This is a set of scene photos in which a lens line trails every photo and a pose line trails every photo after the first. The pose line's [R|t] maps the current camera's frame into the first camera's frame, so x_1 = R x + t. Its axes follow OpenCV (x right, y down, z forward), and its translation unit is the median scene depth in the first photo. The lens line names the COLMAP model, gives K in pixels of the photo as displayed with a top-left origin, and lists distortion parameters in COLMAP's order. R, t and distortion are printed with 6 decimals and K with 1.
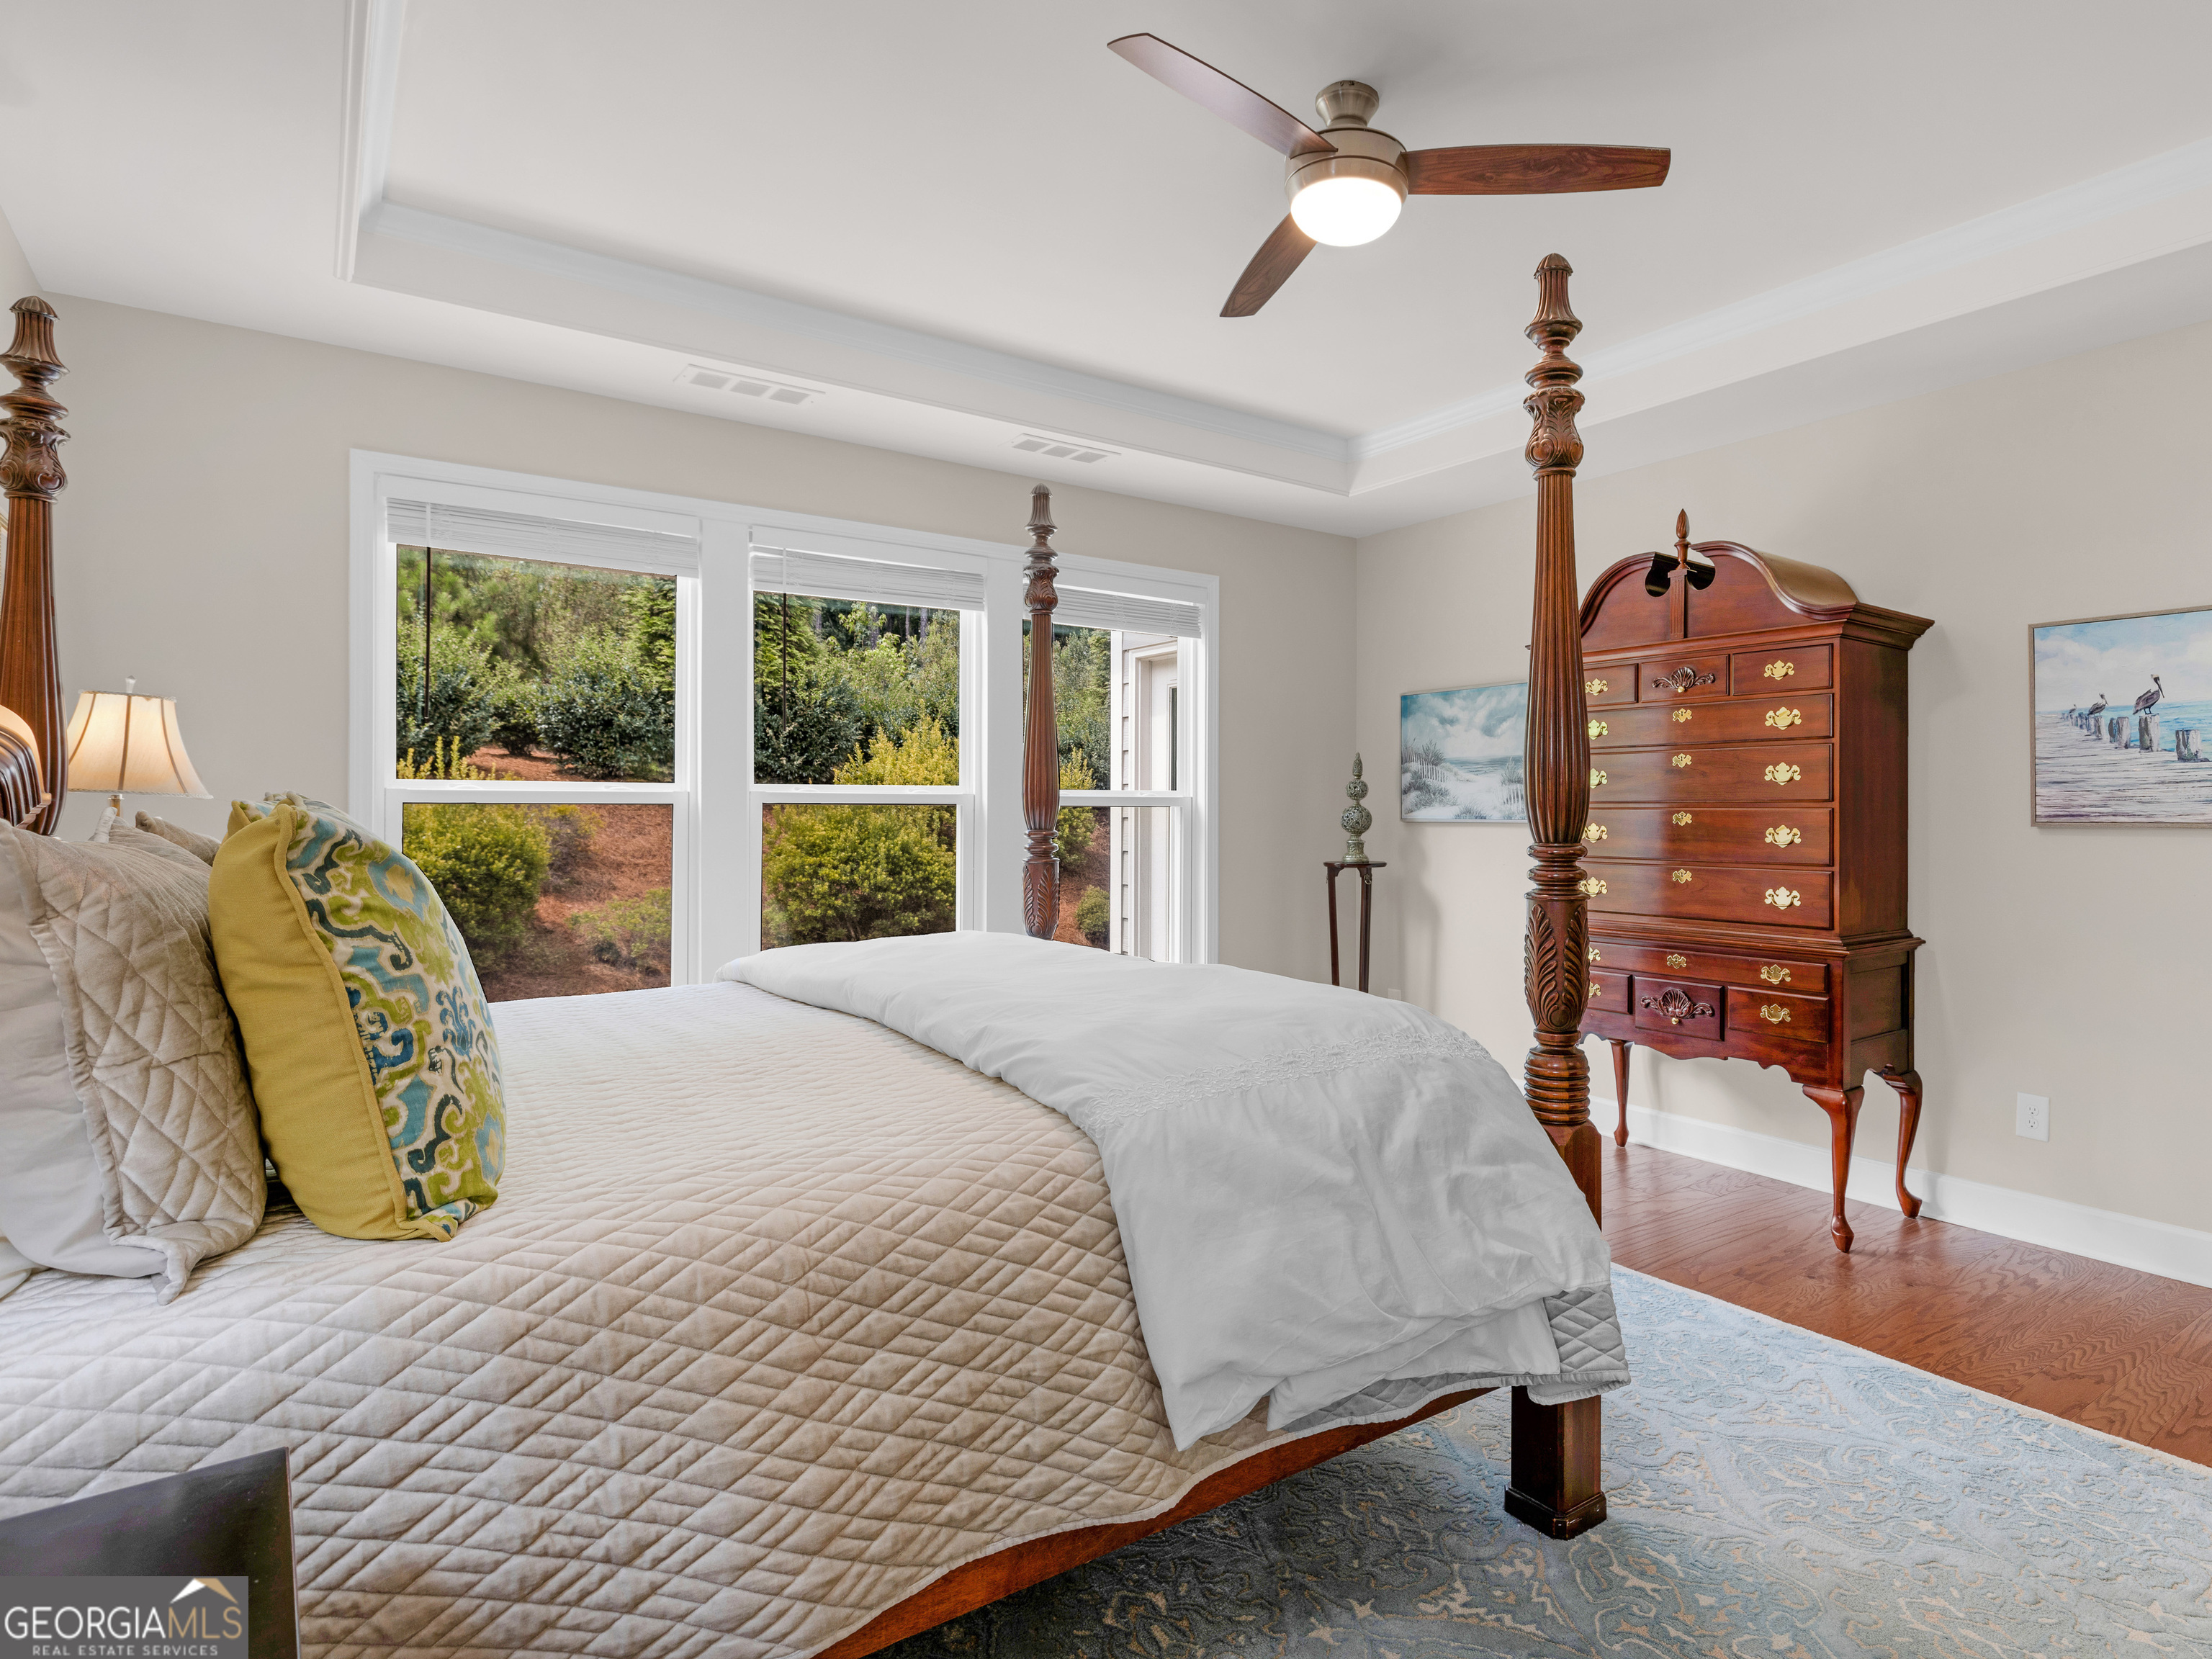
lens RADIAL K [[1153.9, 0, 1096.4], [0, 1153.9, 823.4], [0, 0, 1]] dist [-0.000120, -0.000042]
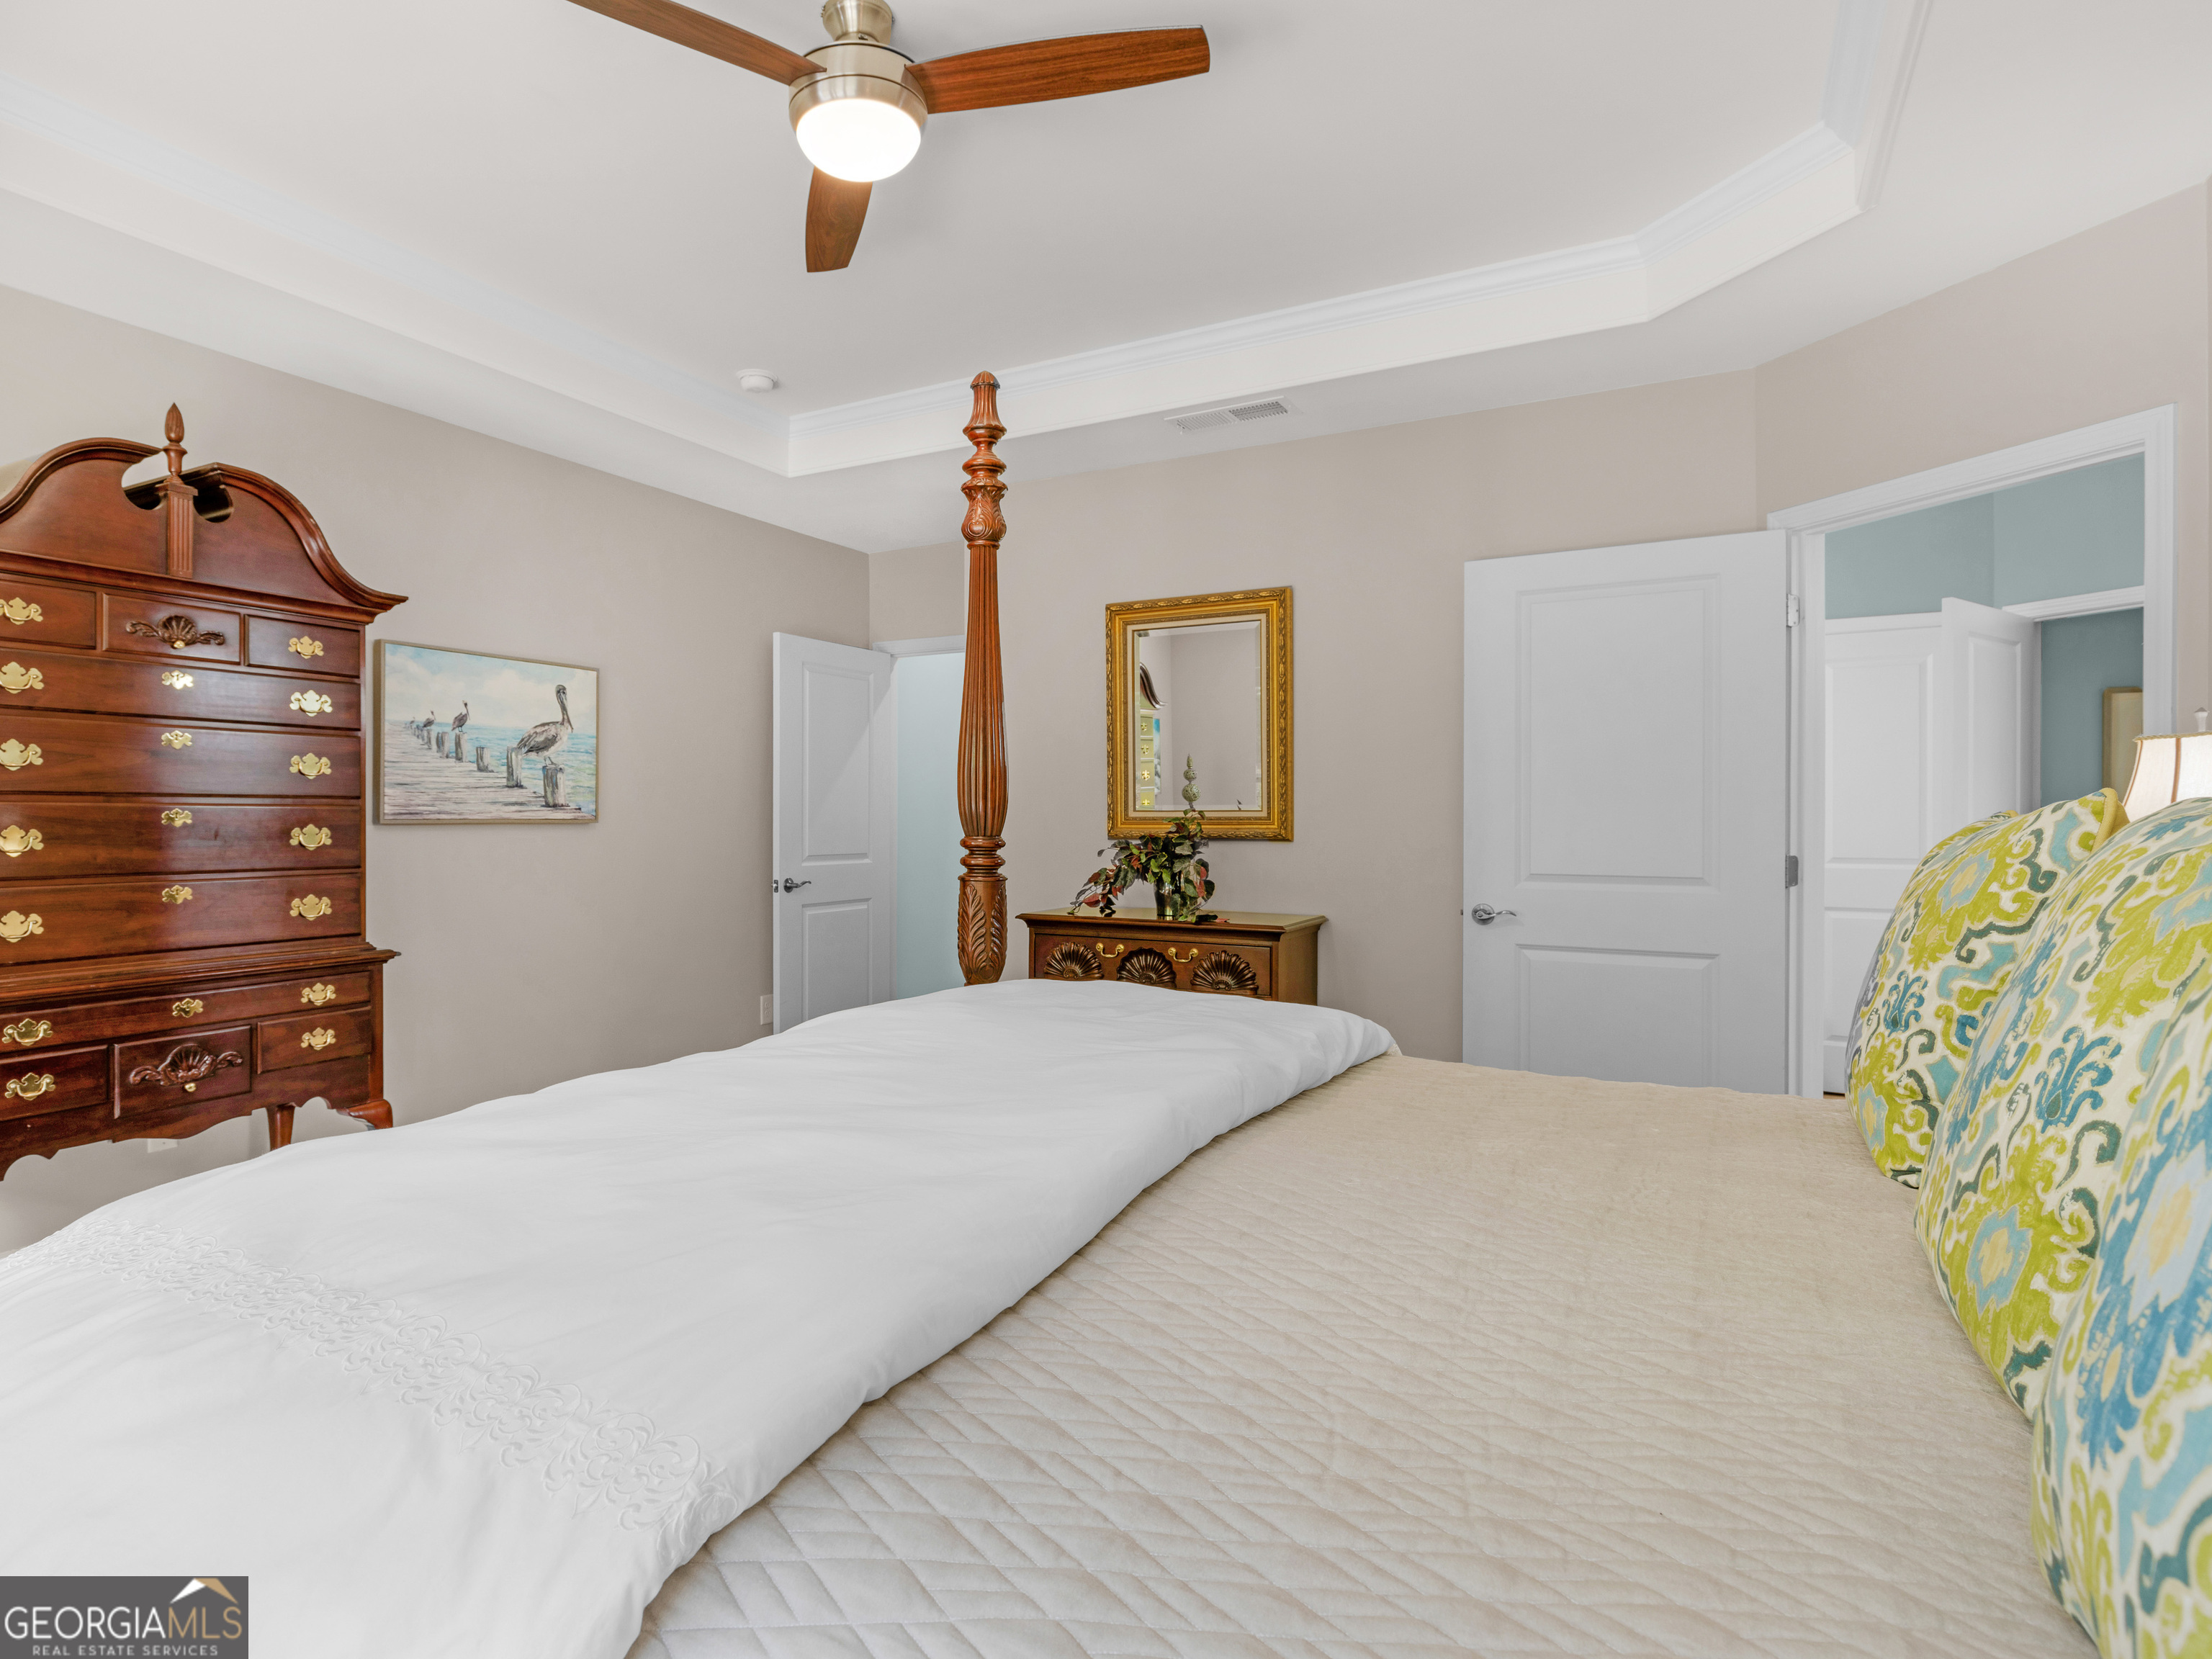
lens RADIAL K [[1153.9, 0, 1096.4], [0, 1153.9, 823.4], [0, 0, 1]] dist [-0.000120, -0.000042]
pose [[-0.461375, -0.007574, 0.887173, -0.498938], [0.002470, 0.999949, 0.009822, -0.006526], [-0.887202, 0.006723, -0.461333, 0.947275]]
